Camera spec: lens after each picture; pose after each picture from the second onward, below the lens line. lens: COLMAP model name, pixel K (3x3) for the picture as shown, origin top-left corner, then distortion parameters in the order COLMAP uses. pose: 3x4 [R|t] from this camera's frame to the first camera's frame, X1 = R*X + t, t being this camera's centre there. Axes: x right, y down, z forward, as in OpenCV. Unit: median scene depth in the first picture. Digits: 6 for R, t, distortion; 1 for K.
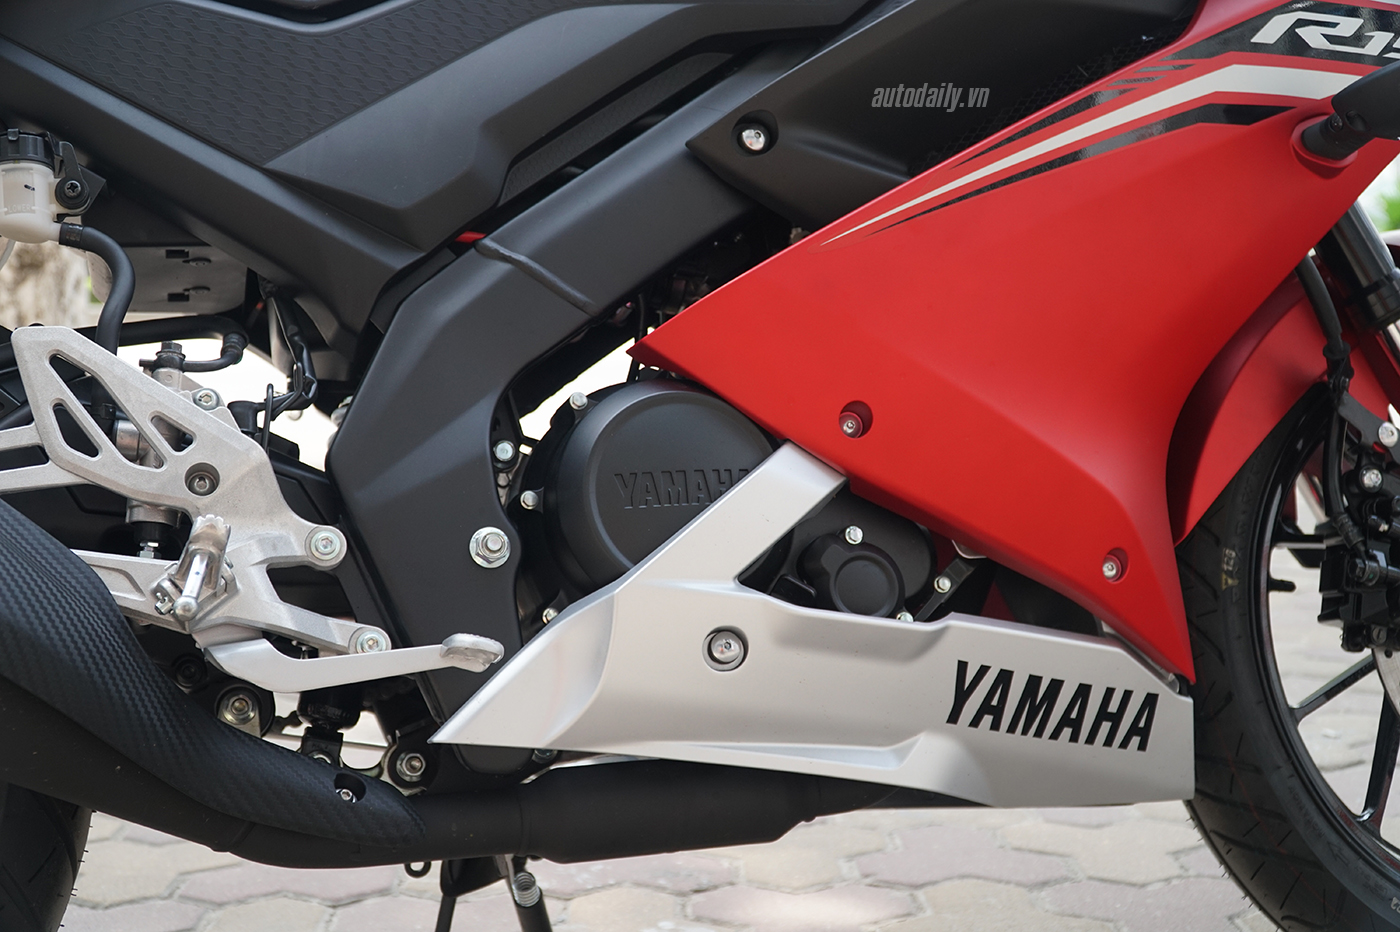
lens RADIAL K [[1776.8, 0, 700.0], [0, 1776.8, 466.0], [0, 0, 1]] dist [0.016818, -0.440459]
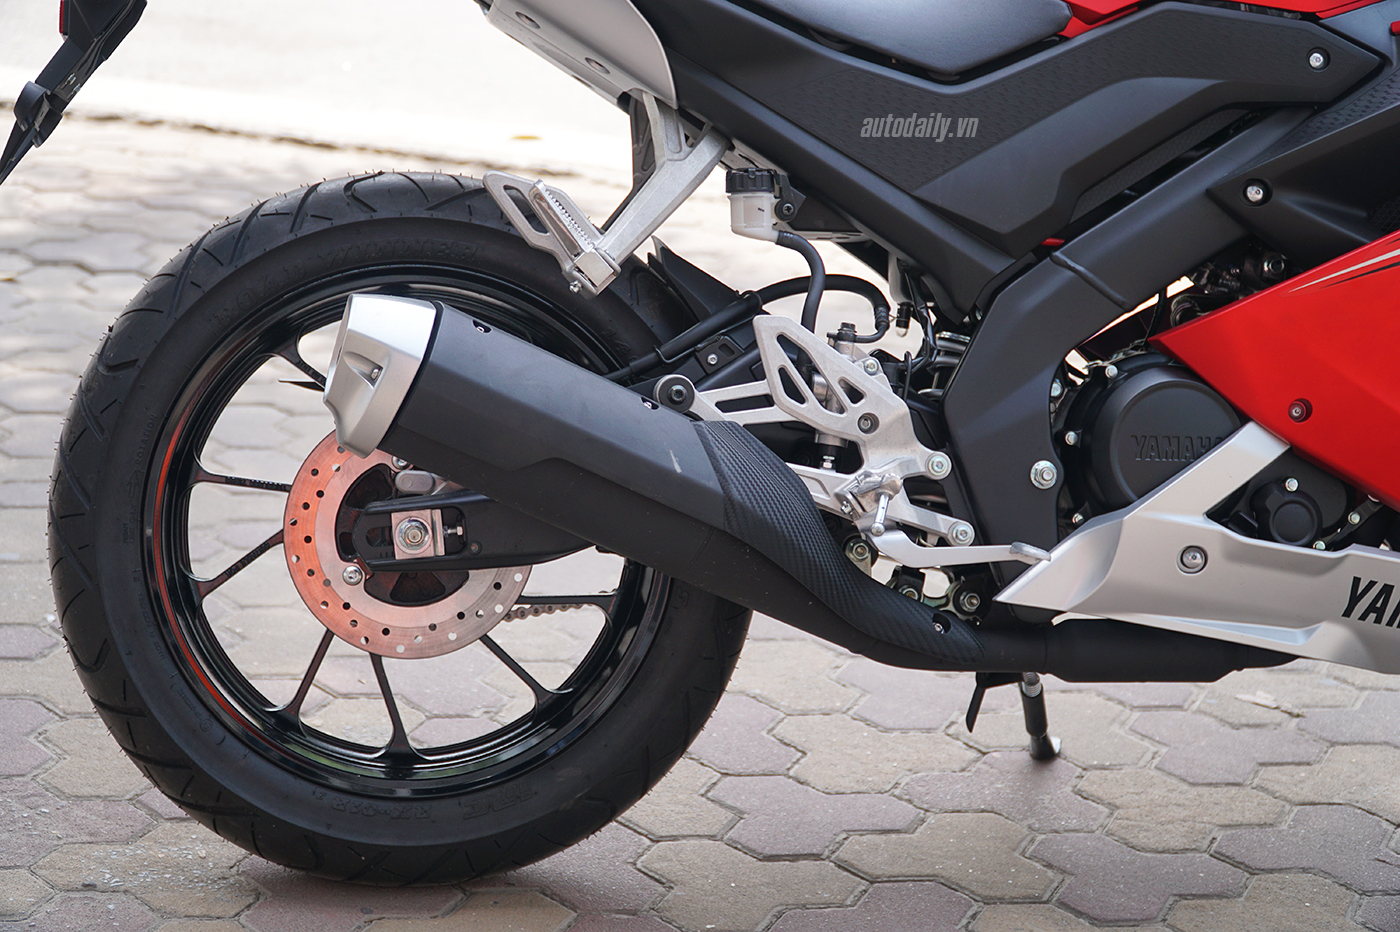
lens RADIAL K [[3305.7, 0, 700.0], [0, 3305.7, 466.0], [0, 0, 1]] dist [-0.302675, 0.368308]
pose [[0.982090, 0.113058, -0.150720, 0.014646], [-0.079838, 0.974302, 0.210620, -0.520675], [0.170659, -0.194815, 0.965879, -1.720468]]
